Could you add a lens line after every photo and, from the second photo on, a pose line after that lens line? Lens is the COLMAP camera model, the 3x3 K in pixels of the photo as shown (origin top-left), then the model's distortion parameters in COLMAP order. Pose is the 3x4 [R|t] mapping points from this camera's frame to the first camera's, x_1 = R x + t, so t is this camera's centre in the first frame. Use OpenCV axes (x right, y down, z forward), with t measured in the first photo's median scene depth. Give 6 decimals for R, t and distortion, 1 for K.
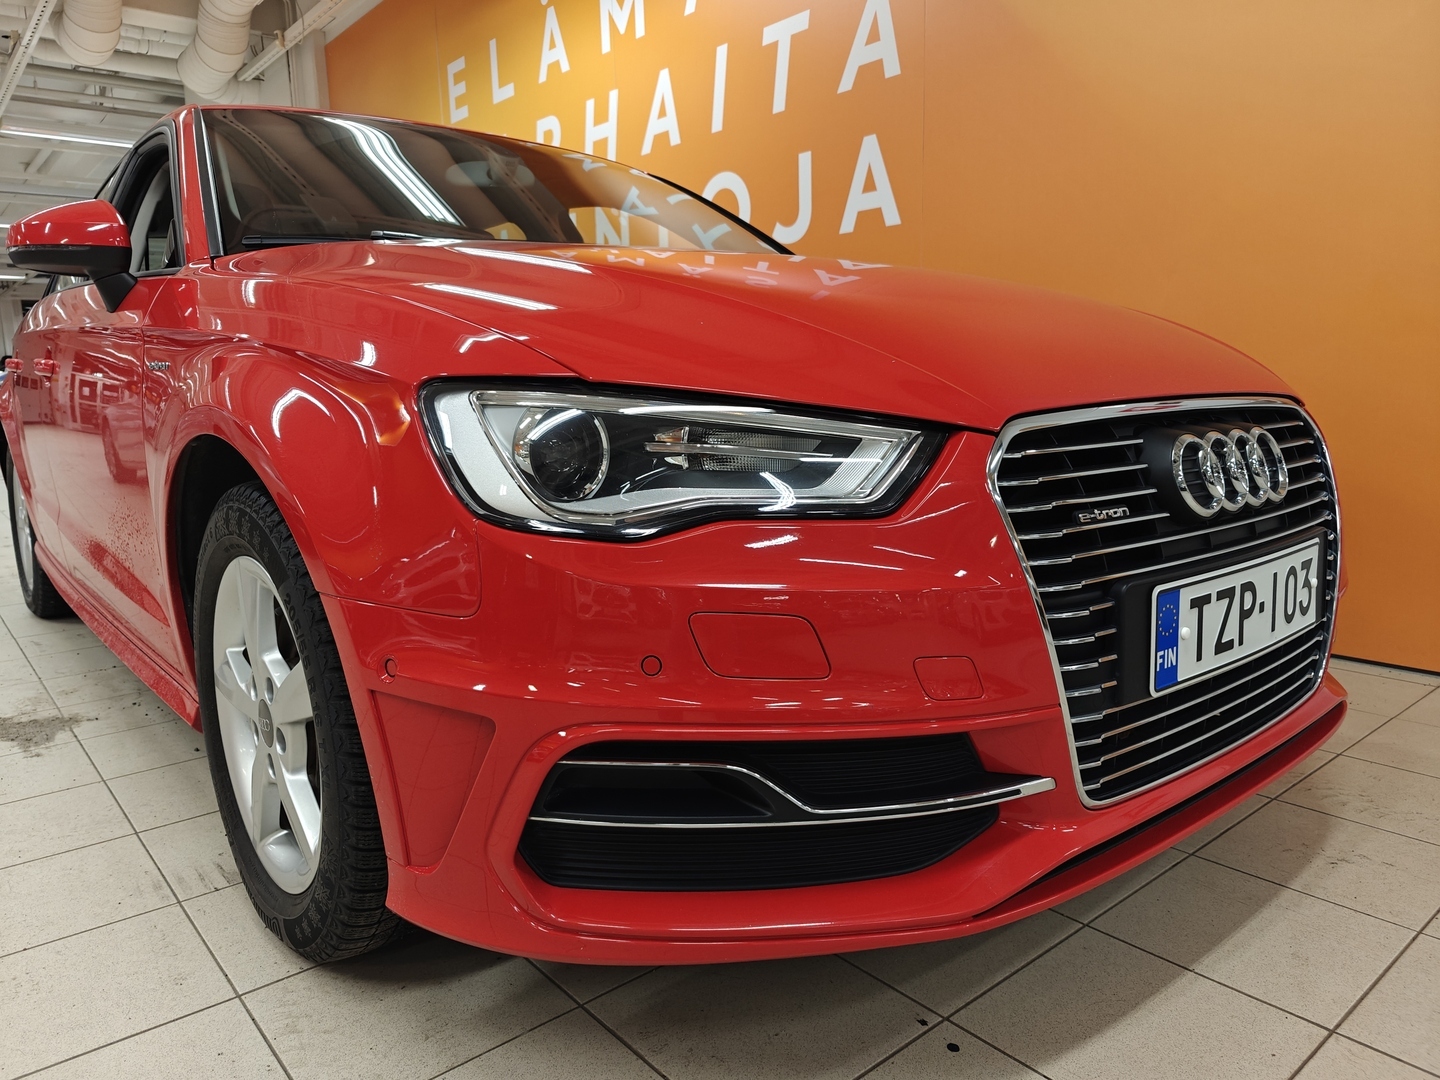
lens RADIAL K [[1006.2, 0, 720.0], [0, 1006.2, 540.0], [0, 0, 1]] dist [0.001466, -0.001294]
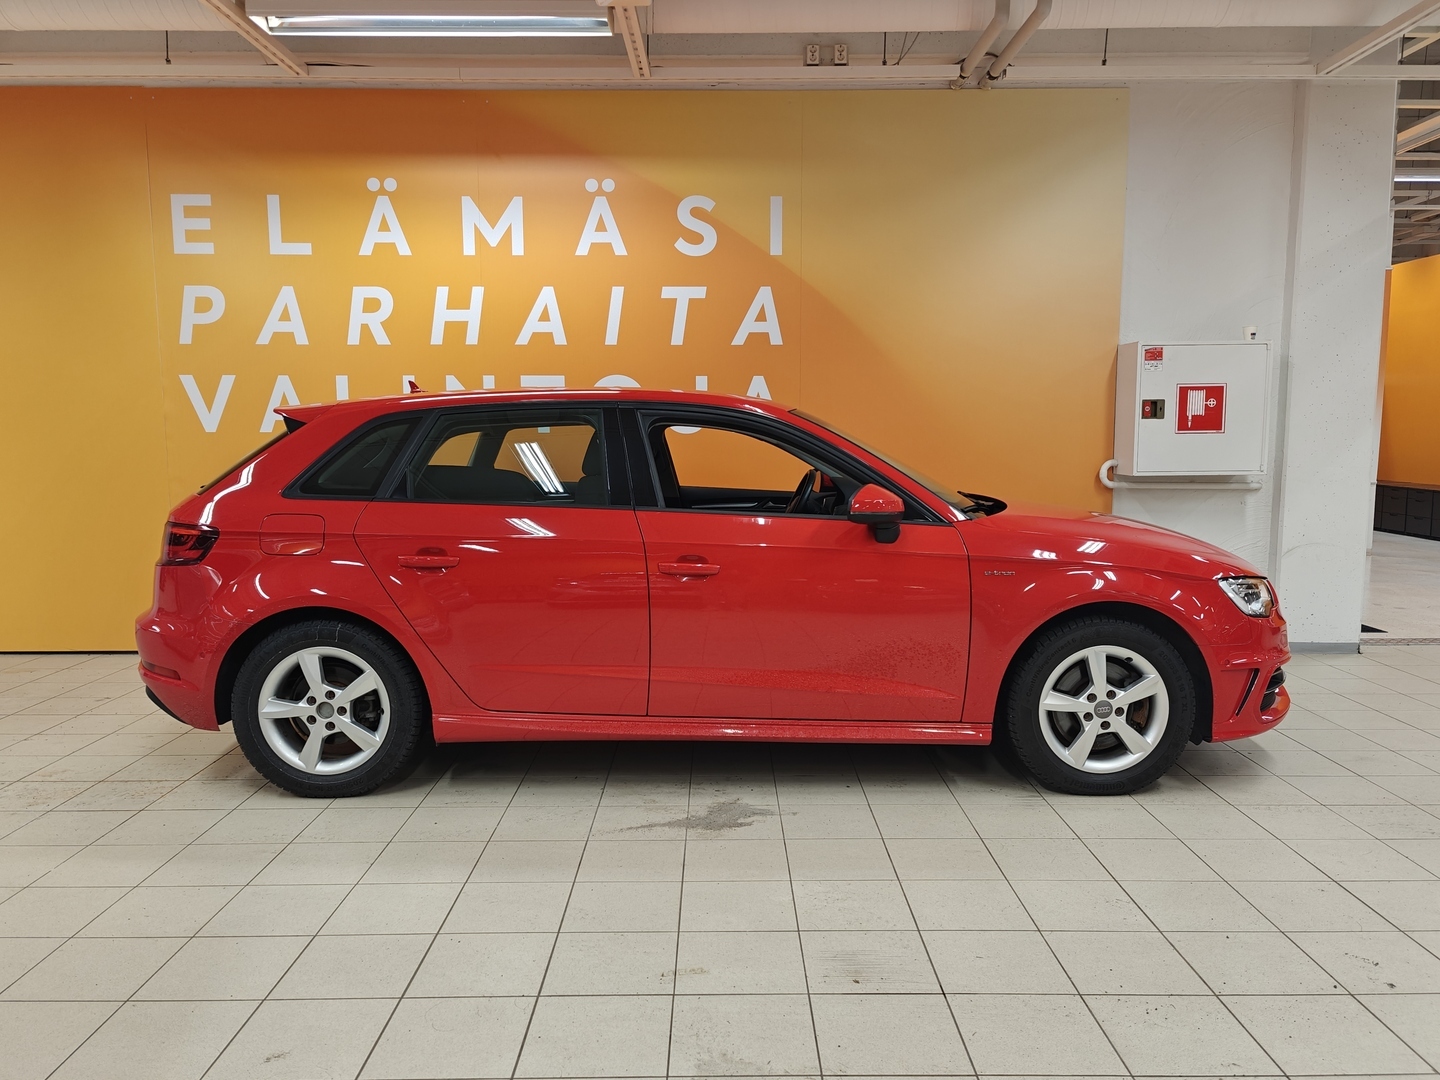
lens RADIAL K [[1075.0, 0, 720.0], [0, 1075.0, 540.0], [0, 0, 1]] dist [0.013566, 0.004194]
pose [[0.641495, -0.058176, 0.764918, -3.577202], [0.109909, 0.993803, -0.016591, -0.353767], [-0.759213, 0.094714, 0.643914, -0.092811]]
